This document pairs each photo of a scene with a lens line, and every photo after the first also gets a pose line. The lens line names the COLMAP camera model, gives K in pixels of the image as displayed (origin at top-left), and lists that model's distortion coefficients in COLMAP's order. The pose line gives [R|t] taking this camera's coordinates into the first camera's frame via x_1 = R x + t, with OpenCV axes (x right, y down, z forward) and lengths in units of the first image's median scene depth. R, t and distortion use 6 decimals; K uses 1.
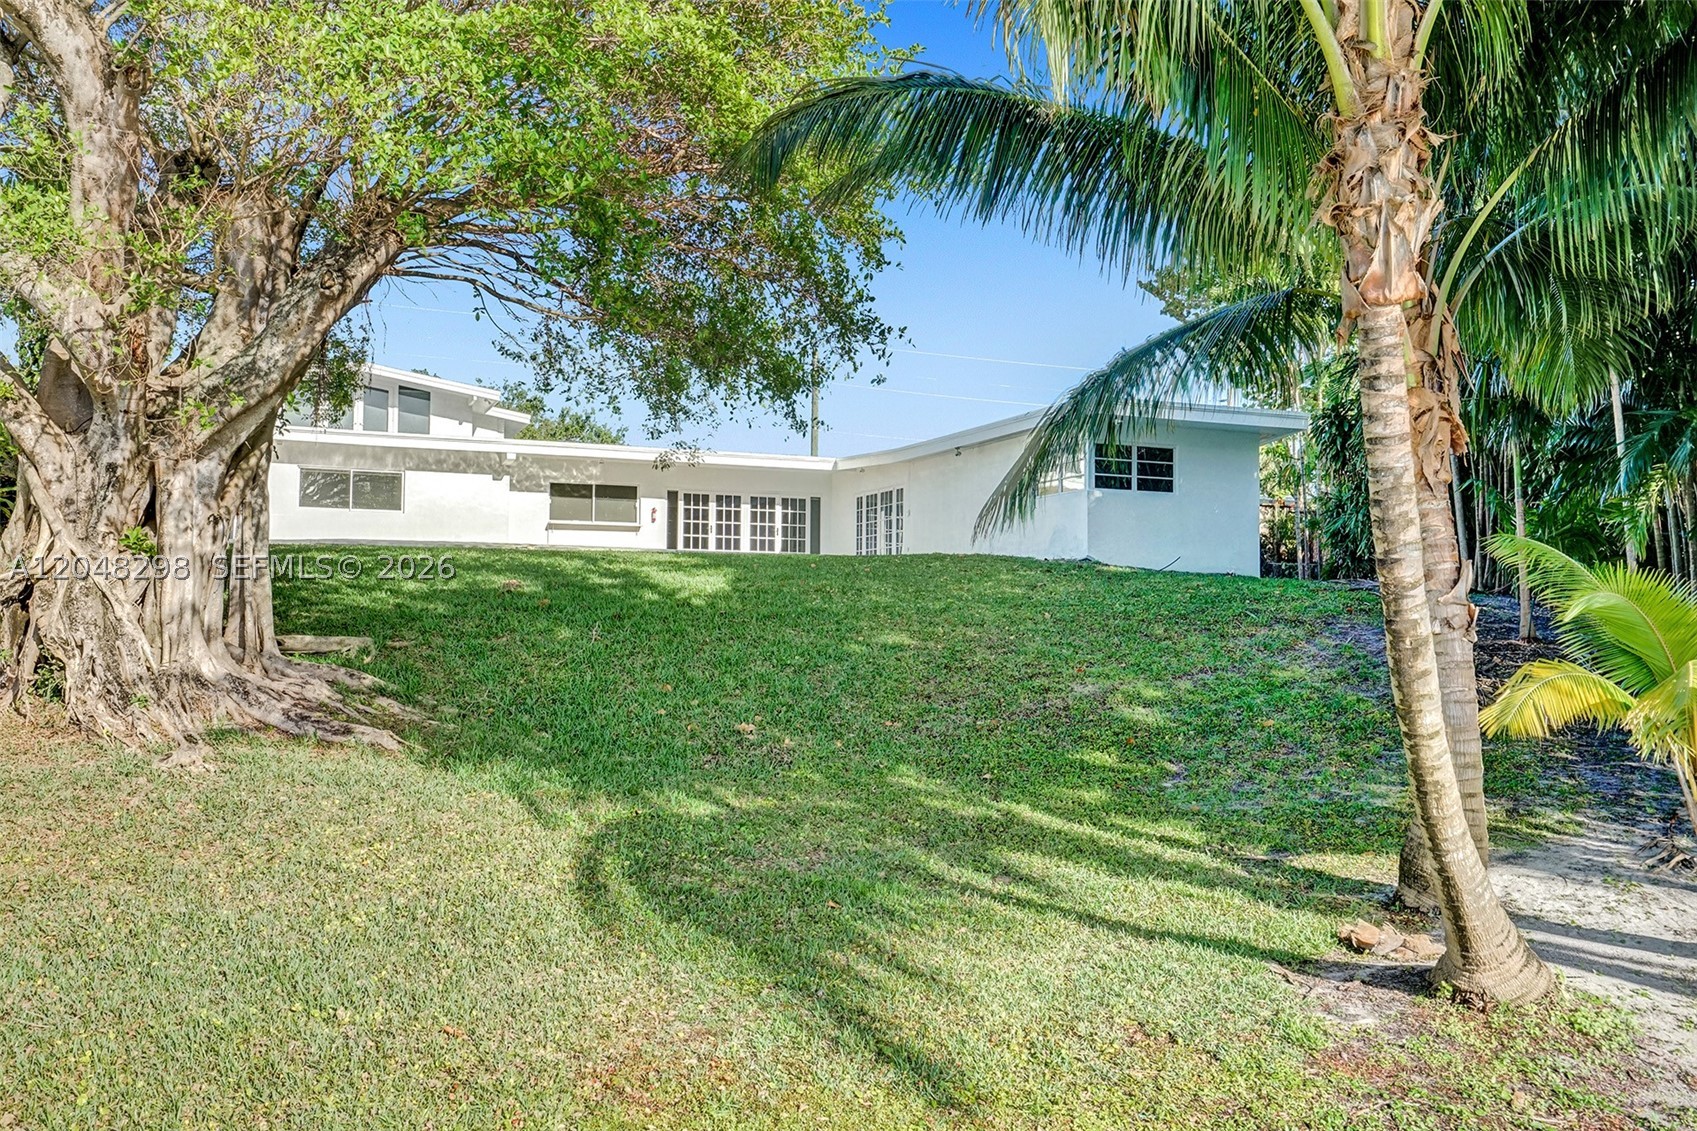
lens RADIAL K [[1547.5, 0, 836.5], [0, 1547.5, 557.5], [0, 0, 1]] dist [0.000341, 0.042098]
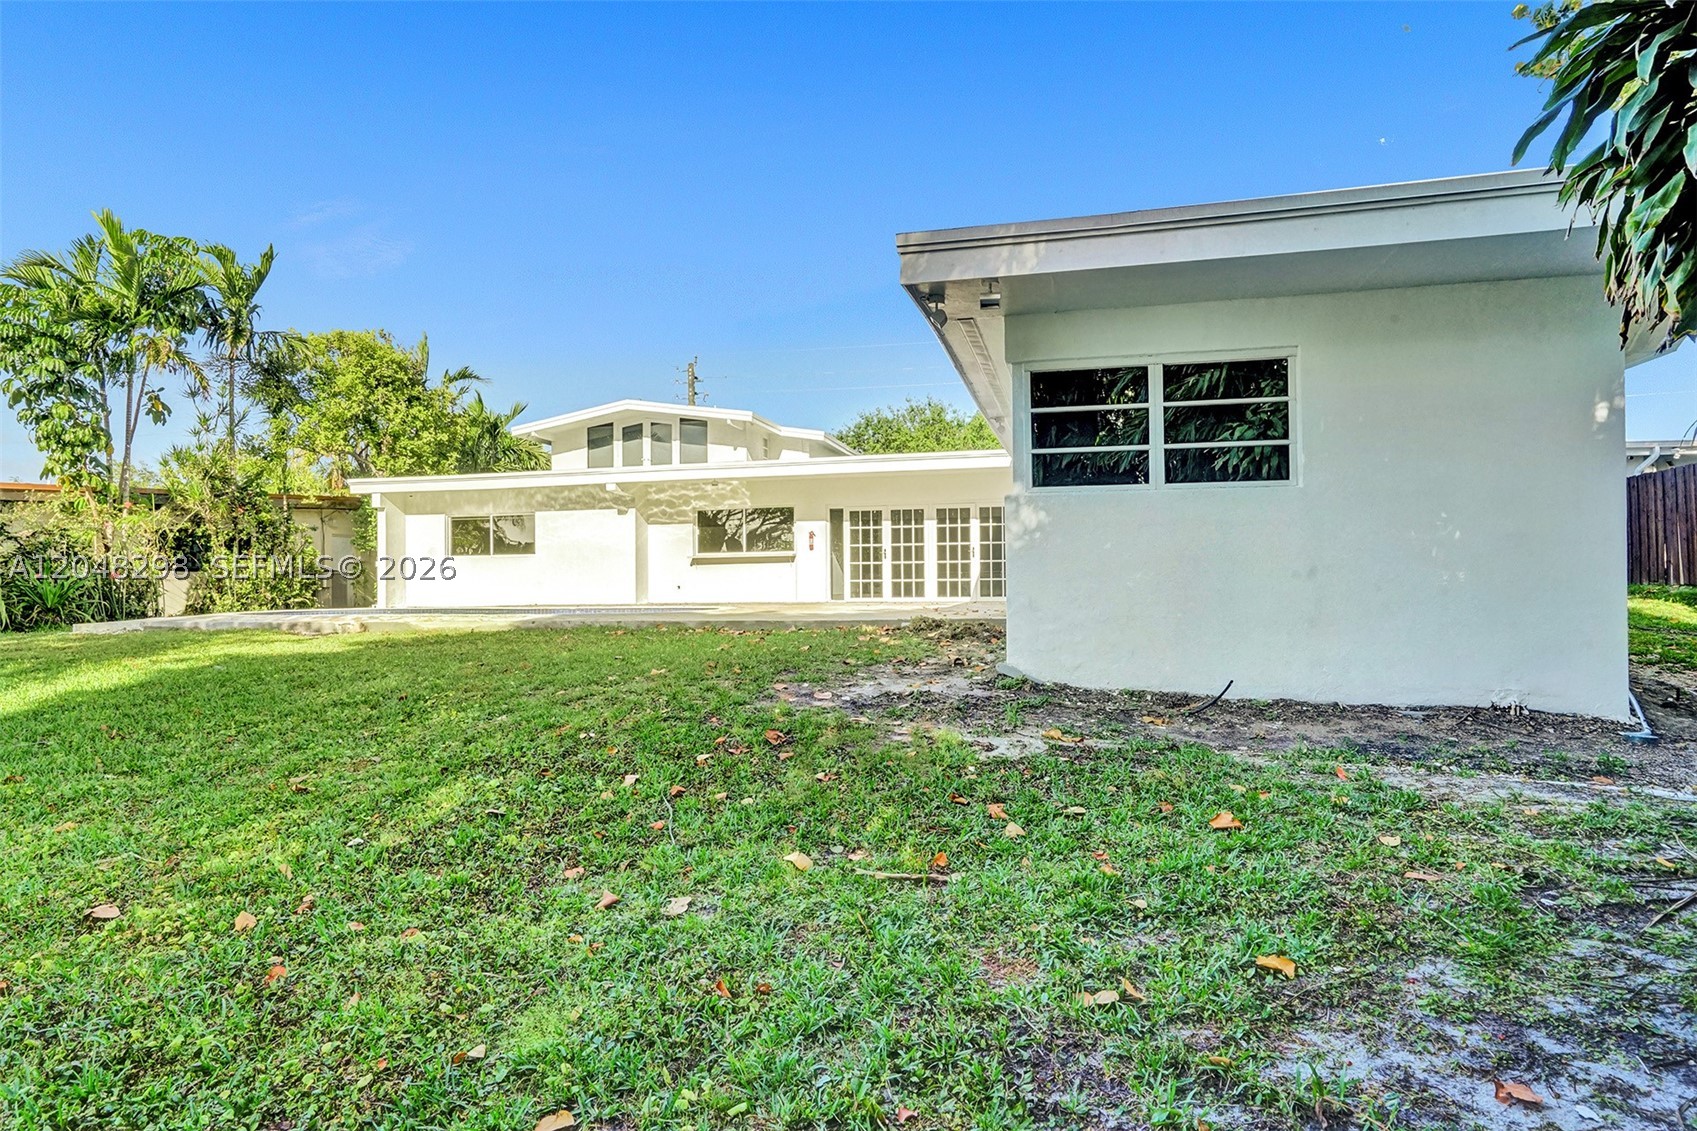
lens RADIAL K [[983.4, 0, 829.3], [0, 983.4, 558.5], [0, 0, 1]] dist [-0.006050, 0.003536]
pose [[0.788782, -0.030247, -0.613929, 0.547639], [0.049877, 0.998645, 0.014881, -0.065332], [0.612647, -0.042359, 0.789221, 1.521040]]
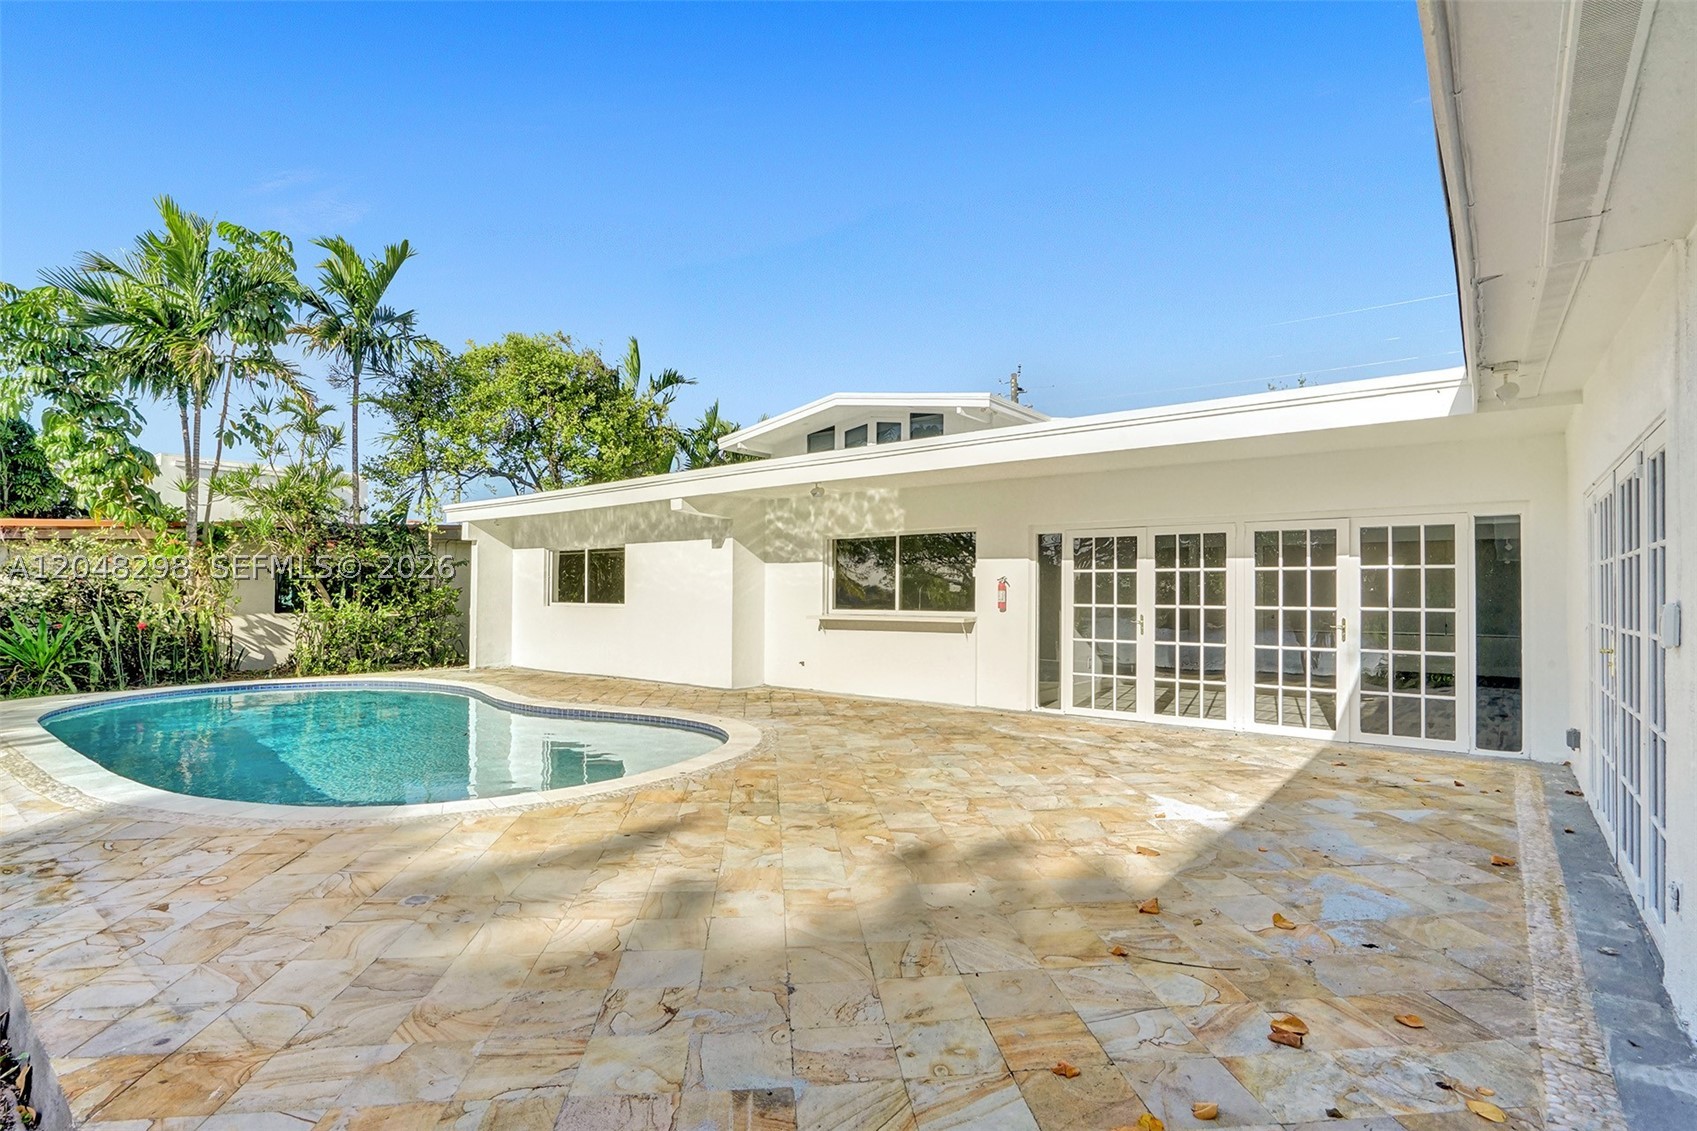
lens RADIAL K [[846.7, 0, 844.6], [0, 846.7, 574.0], [0, 0, 1]] dist [-0.015829, 0.000306]
pose [[0.476485, -0.025214, -0.878821, 0.194463], [0.047331, 0.998875, -0.002996, -0.089807], [0.877908, -0.040168, 0.477142, 2.174406]]
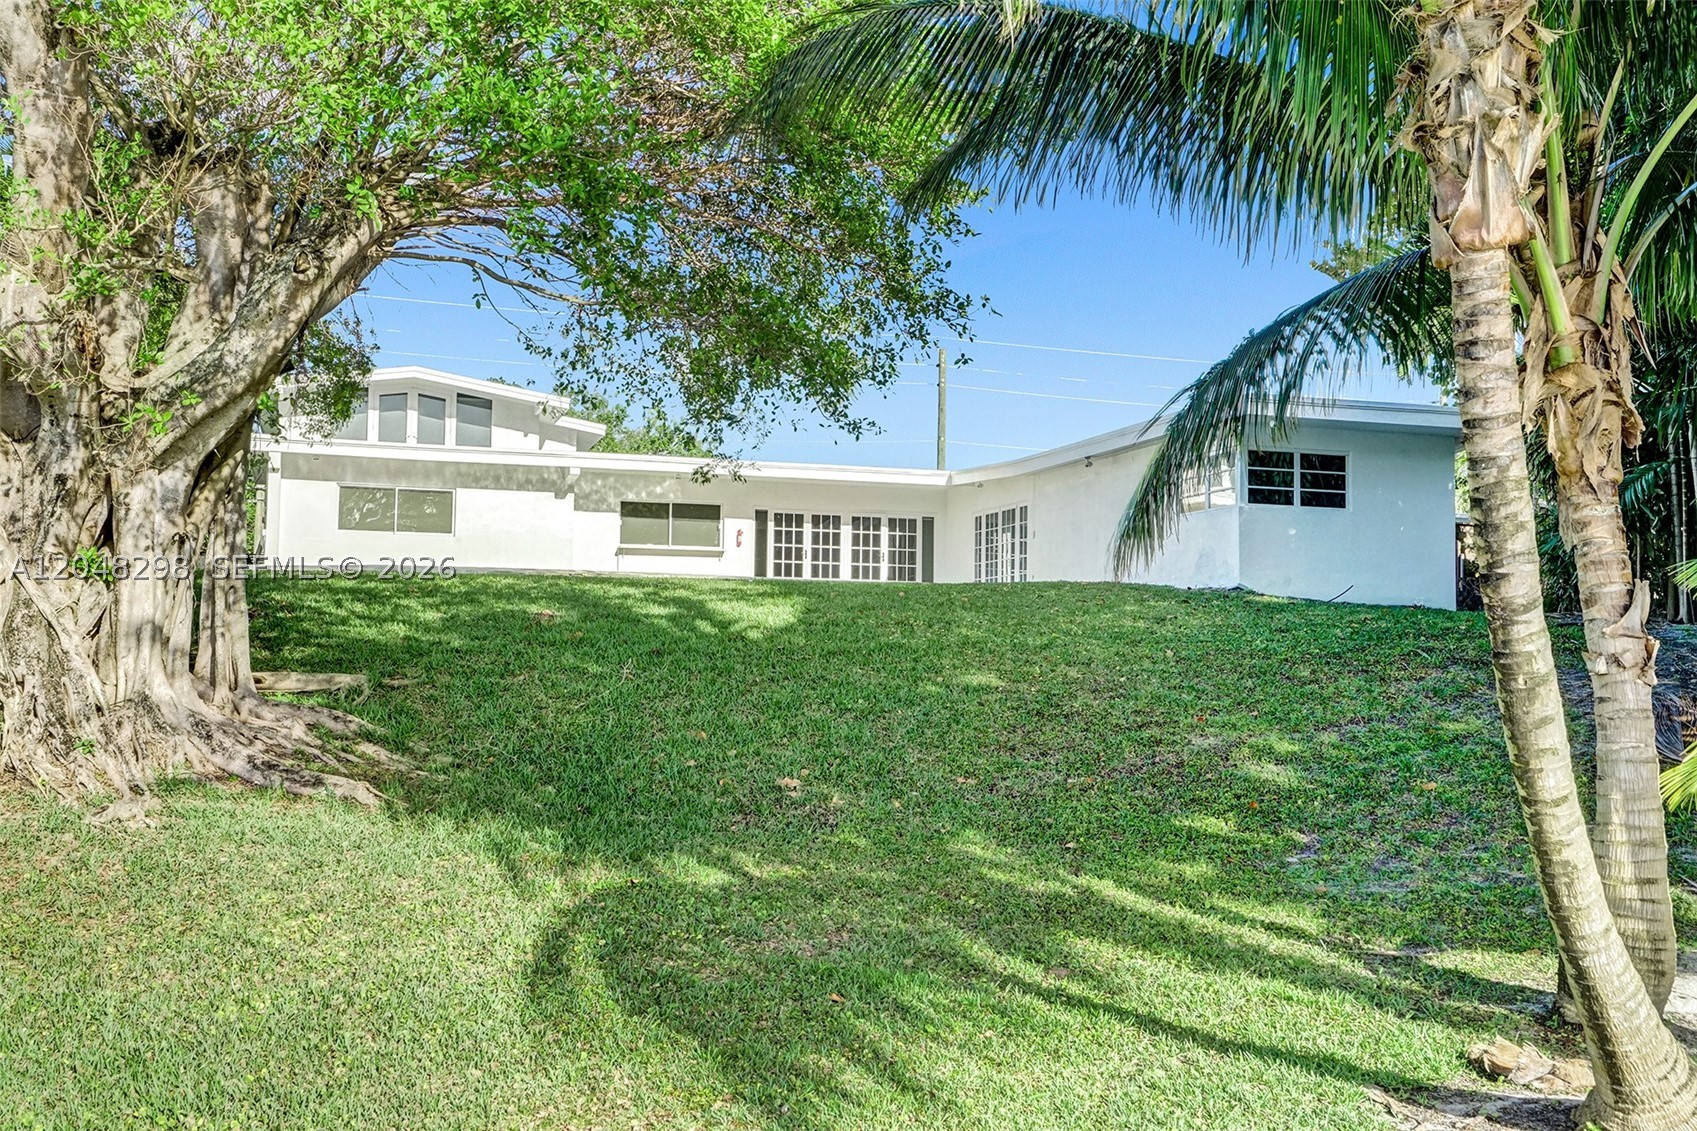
lens RADIAL K [[1772.2, 0, 804.1], [0, 1772.2, 552.0], [0, 0, 1]] dist [0.056123, 0.000000]
pose [[0.994653, -0.002044, -0.103250, 0.053664], [-0.000183, 0.999768, -0.021555, 0.004800], [0.103270, 0.021459, 0.994422, 0.034217]]
